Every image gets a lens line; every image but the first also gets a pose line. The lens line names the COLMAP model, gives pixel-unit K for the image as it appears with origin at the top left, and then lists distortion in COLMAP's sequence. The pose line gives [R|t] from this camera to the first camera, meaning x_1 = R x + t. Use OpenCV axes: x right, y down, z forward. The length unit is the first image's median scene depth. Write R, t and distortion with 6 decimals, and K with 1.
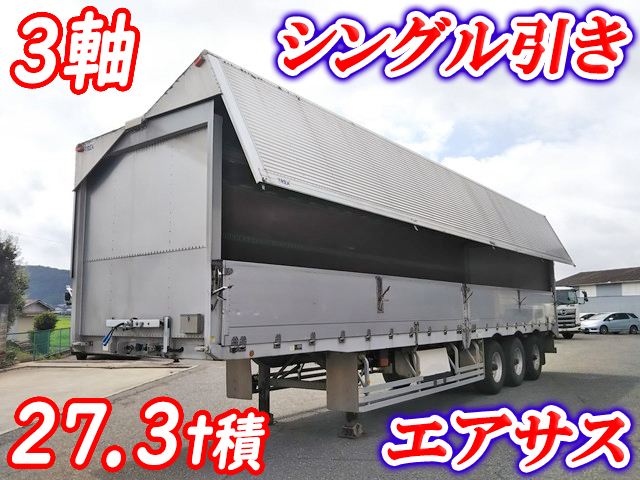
lens RADIAL K [[556.7, 0, 320.0], [0, 556.7, 240.0], [0, 0, 1]] dist [0.016888, 0.001156]
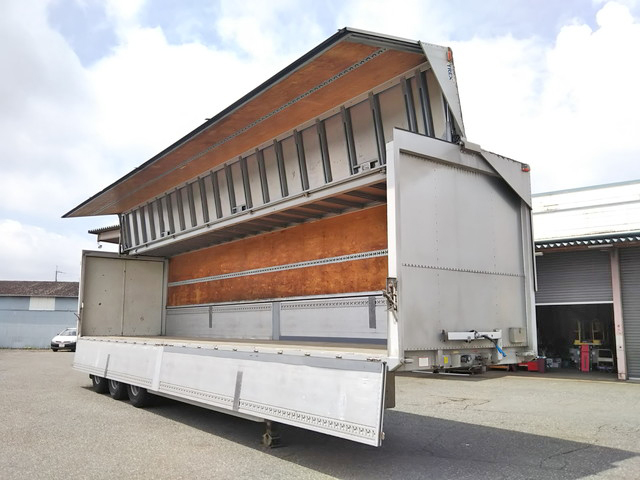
lens RADIAL K [[567.5, 0, 320.0], [0, 567.5, 240.0], [0, 0, 1]] dist [-0.093346, -0.006147]
pose [[0.298234, 0.159577, 0.941059, -1.343883], [-0.136297, 0.982942, -0.123485, 0.130979], [-0.944712, -0.091436, 0.314896, 0.882182]]
